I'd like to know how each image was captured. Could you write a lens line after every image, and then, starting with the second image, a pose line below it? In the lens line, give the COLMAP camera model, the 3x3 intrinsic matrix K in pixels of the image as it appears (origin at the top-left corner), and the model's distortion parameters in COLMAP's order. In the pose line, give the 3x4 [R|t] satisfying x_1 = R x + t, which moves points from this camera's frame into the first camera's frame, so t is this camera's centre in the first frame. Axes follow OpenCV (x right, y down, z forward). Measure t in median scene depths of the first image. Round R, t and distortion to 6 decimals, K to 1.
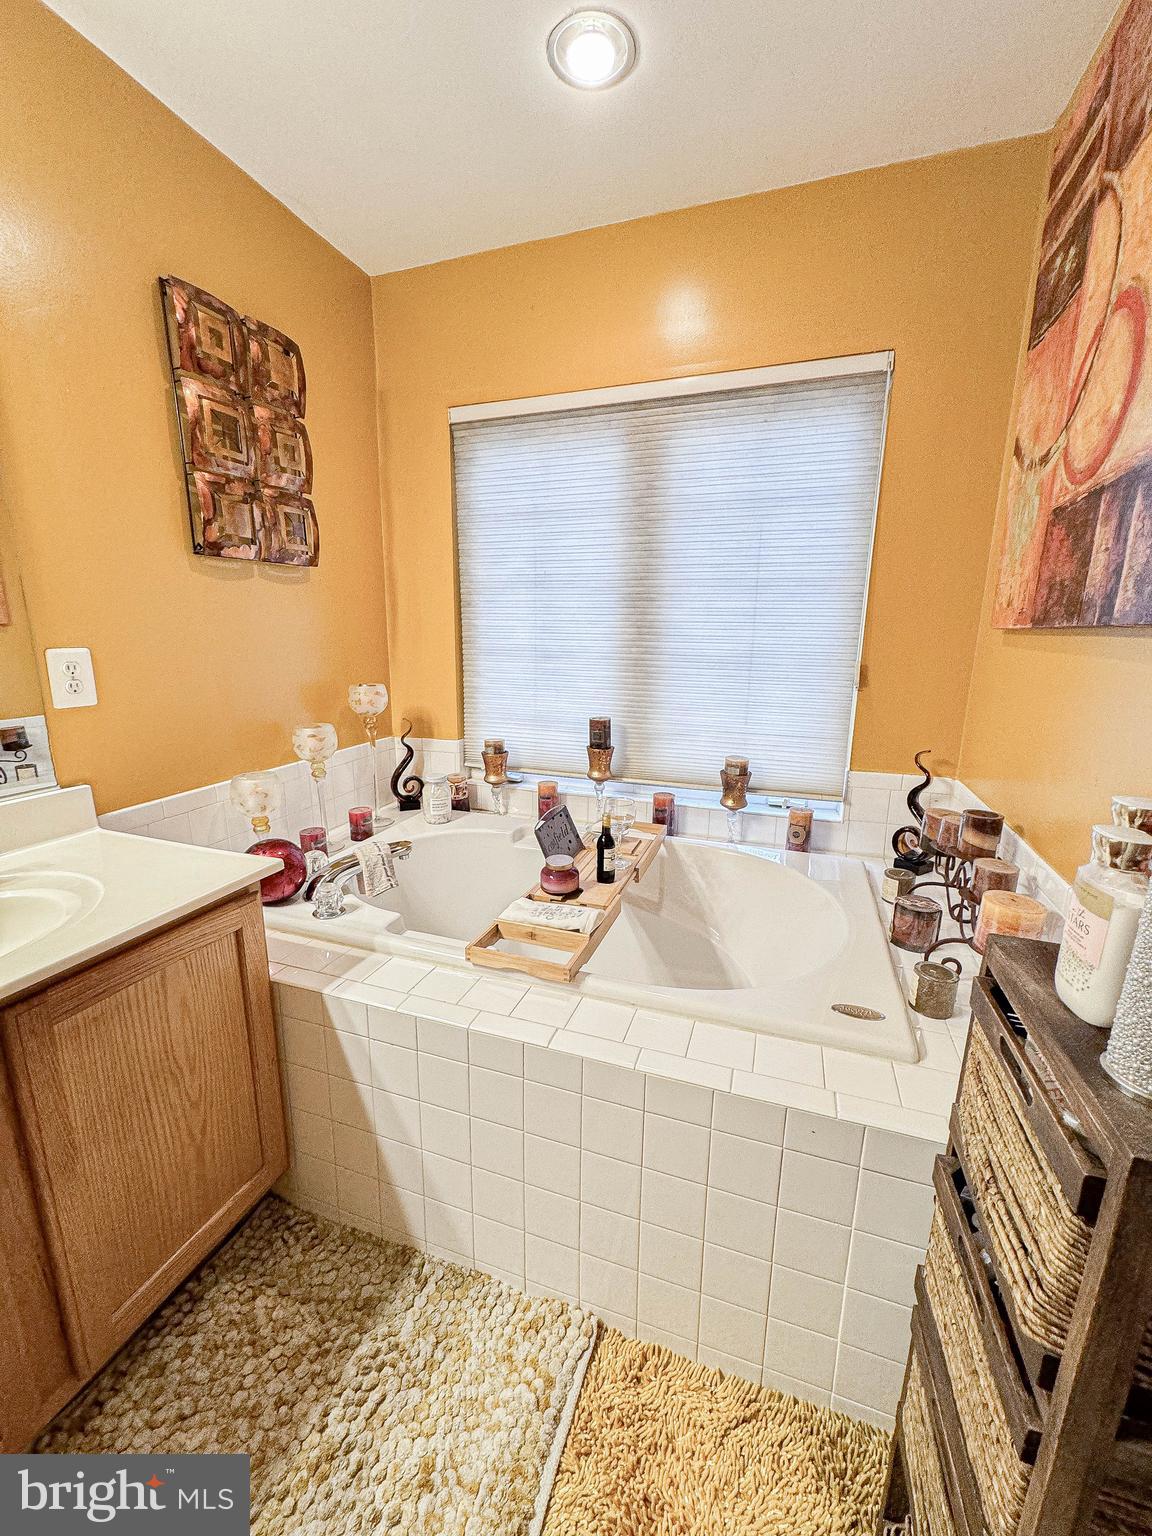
lens RADIAL K [[609.7, 0, 576.0], [0, 609.7, 768.0], [0, 0, 1]] dist [-0.002523, 0.000262]
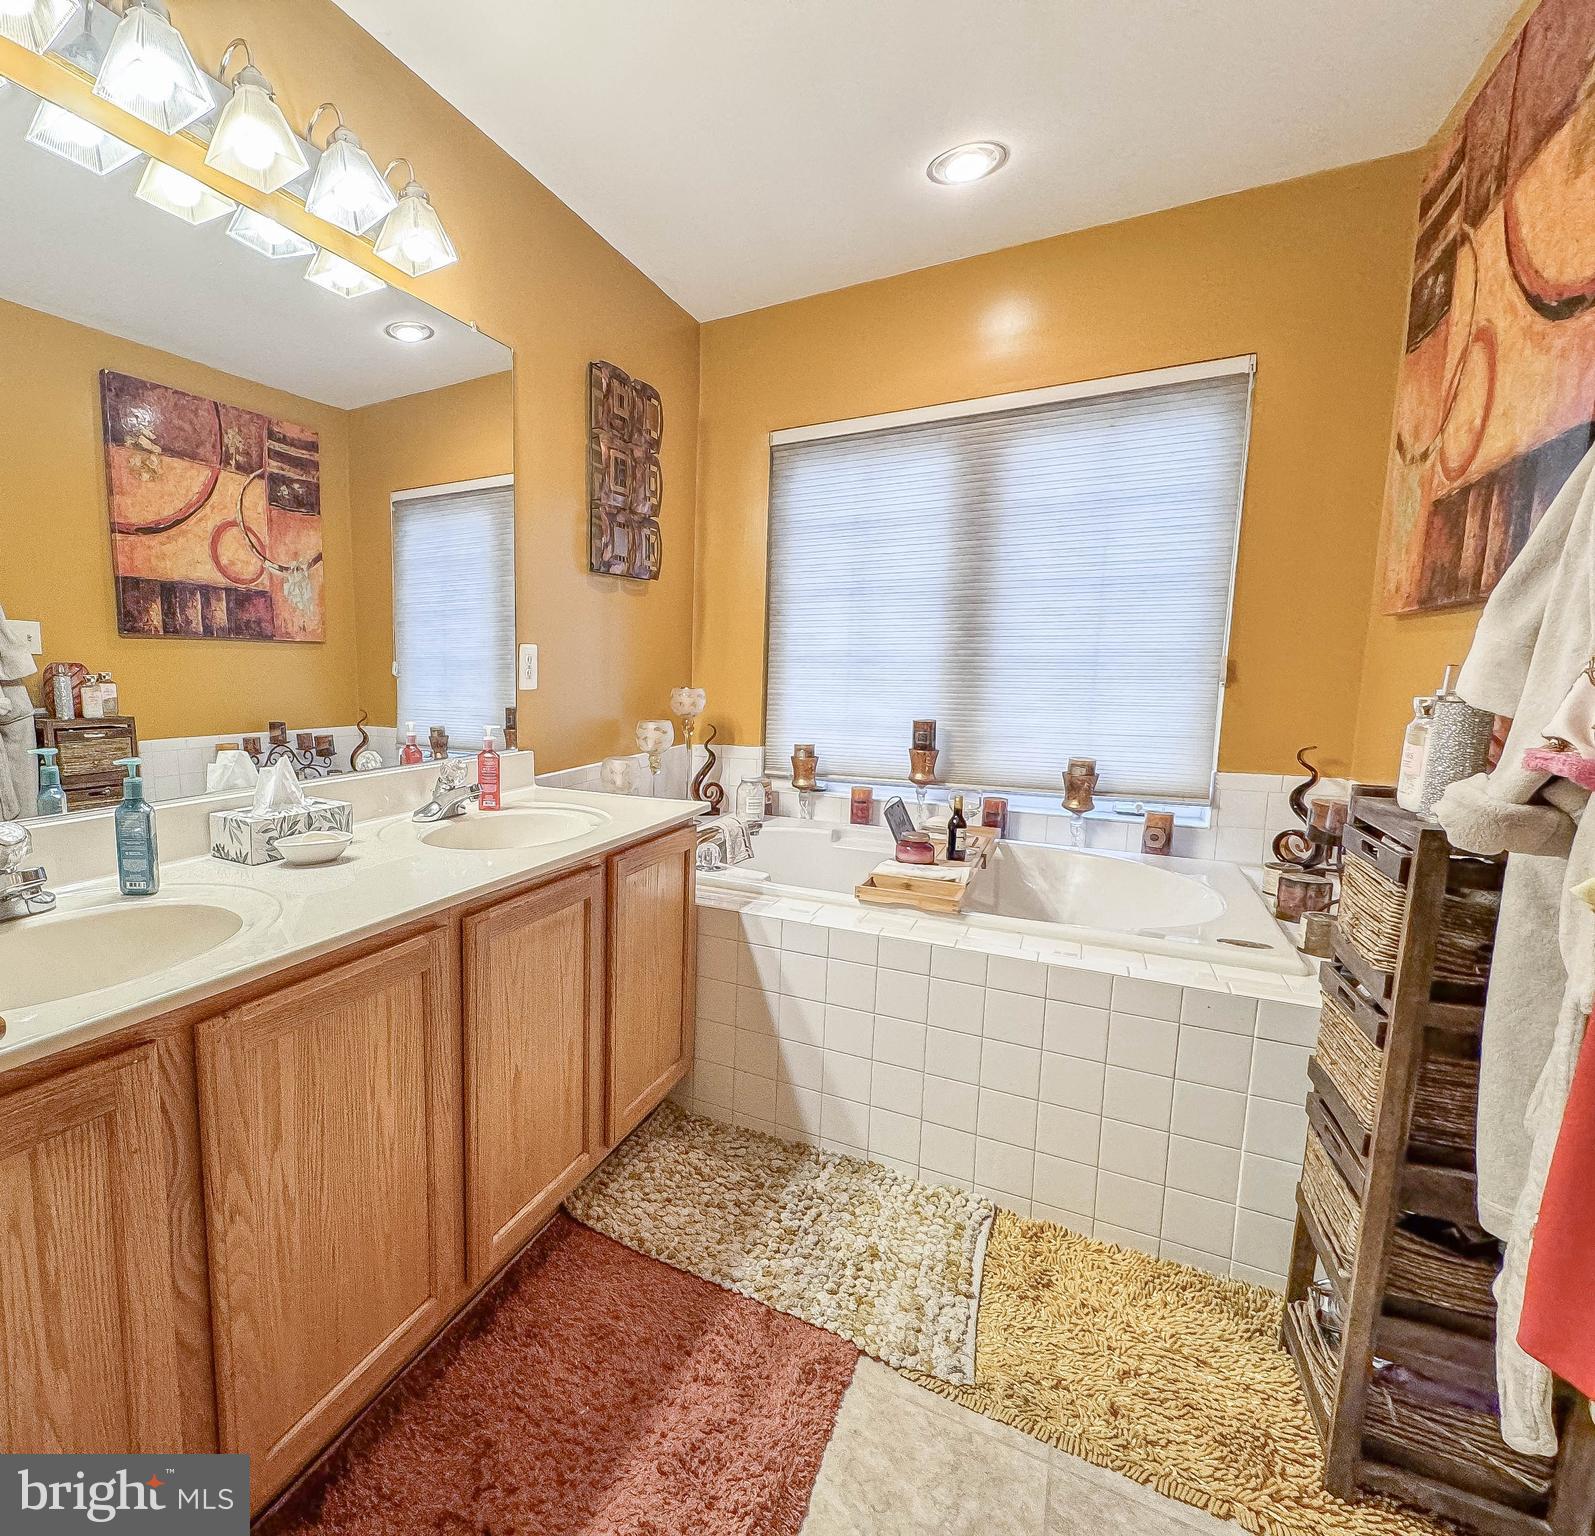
lens RADIAL K [[811.3, 0, 574.2], [0, 811.3, 768.9], [0, 0, 1]] dist [-0.000145, -0.000635]
pose [[0.974340, 0.018069, -0.224355, -0.256254], [-0.039338, 0.995102, -0.090695, 0.163929], [0.221617, 0.097193, 0.970278, -0.470479]]
